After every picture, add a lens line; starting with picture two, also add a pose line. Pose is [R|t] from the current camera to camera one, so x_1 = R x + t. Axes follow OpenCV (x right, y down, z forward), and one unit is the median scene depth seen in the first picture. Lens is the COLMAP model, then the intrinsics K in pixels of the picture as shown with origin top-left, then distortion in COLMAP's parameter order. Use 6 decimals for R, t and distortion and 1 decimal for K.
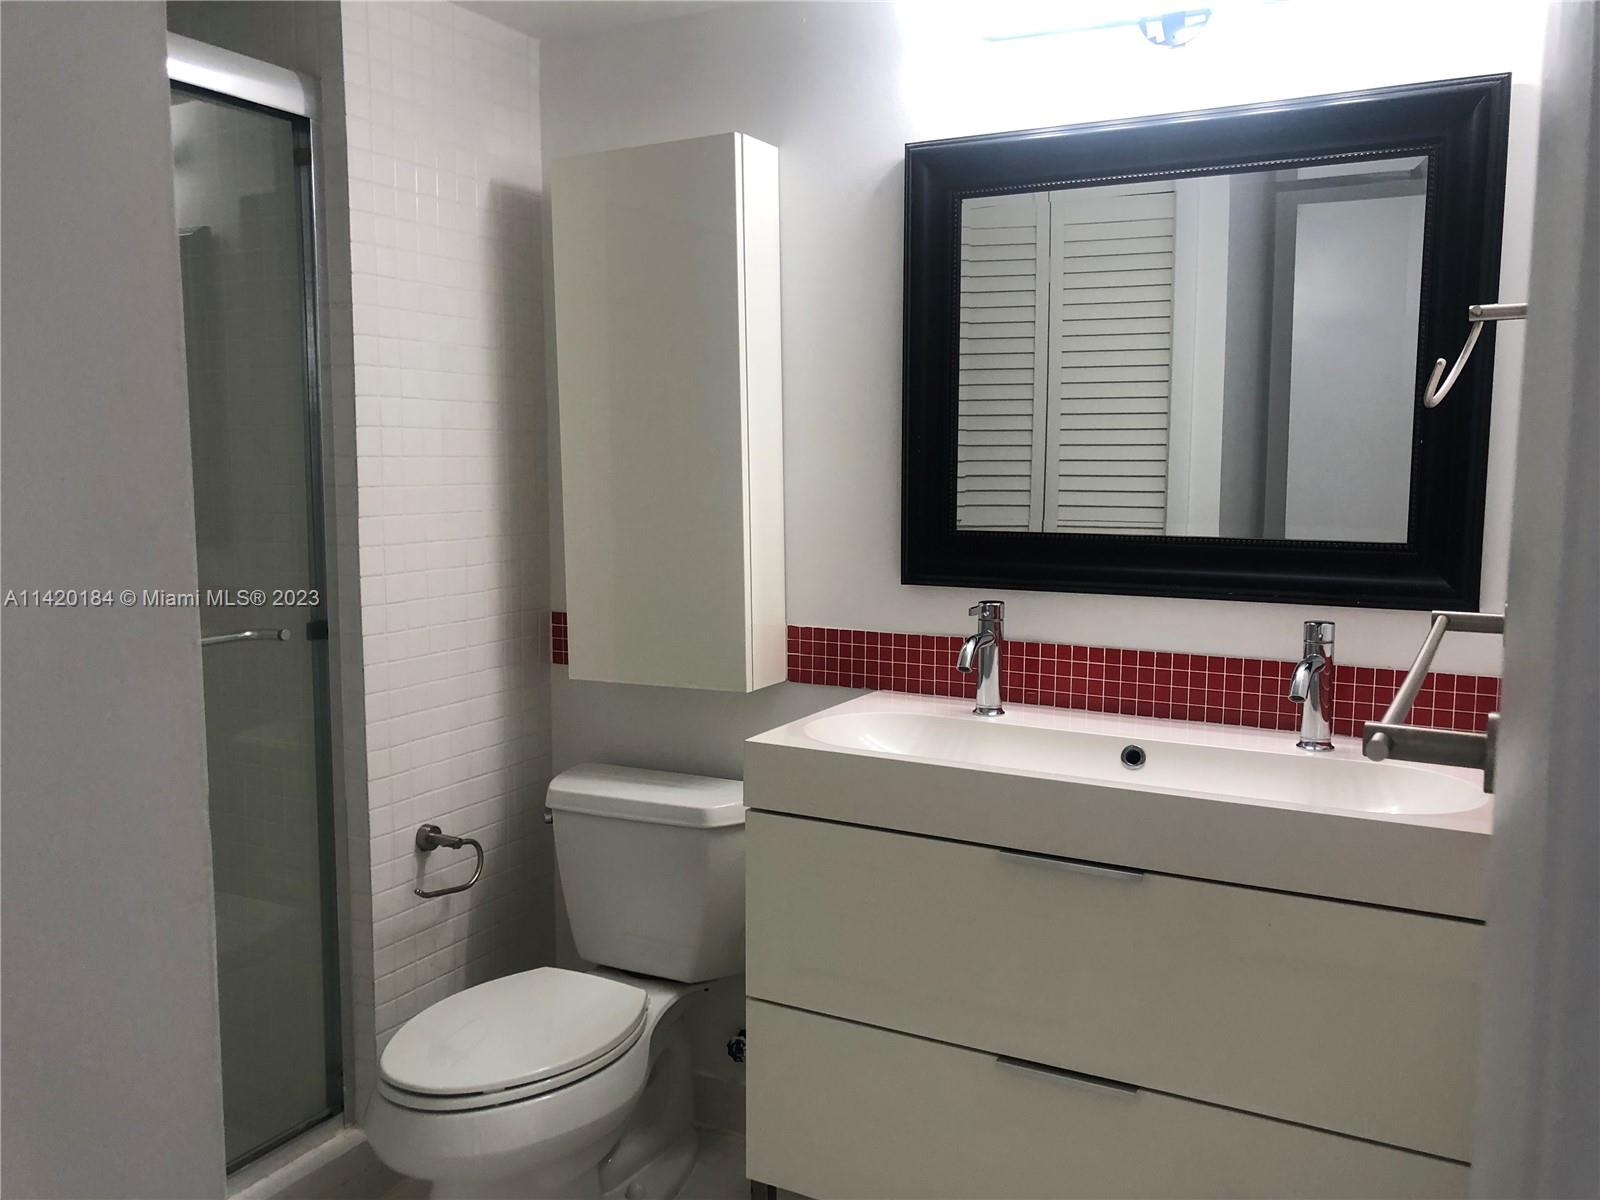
lens RADIAL K [[1322.1, 0, 839.4], [0, 1322.1, 599.1], [0, 0, 1]] dist [0.011247, -0.043948]
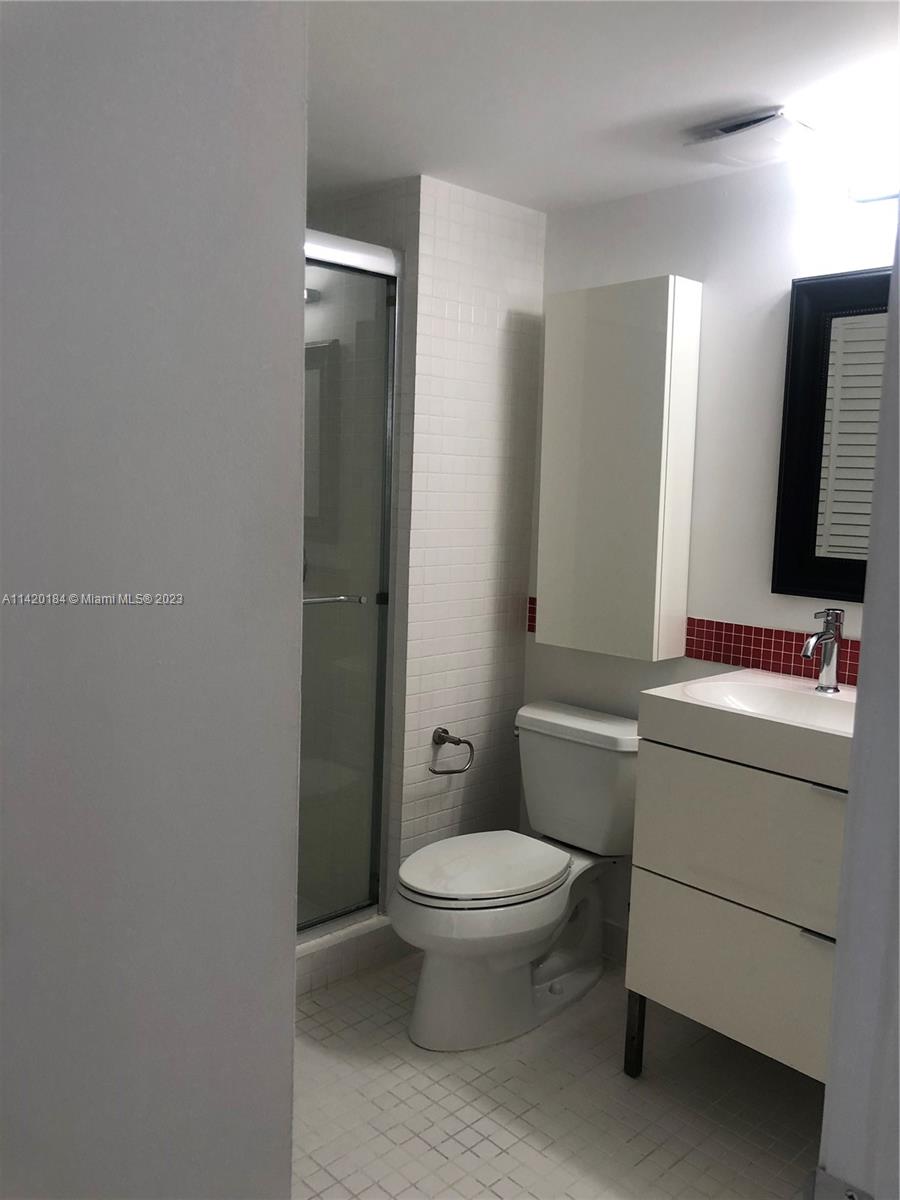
lens RADIAL K [[991.6, 0, 450.5], [0, 991.6, 598.6], [0, 0, 1]] dist [0.011247, -0.043948]
pose [[0.946127, 0.065975, -0.317003, 0.061054], [-0.064454, 0.997803, 0.015295, 0.000040], [0.317316, 0.005962, 0.948301, -0.104505]]
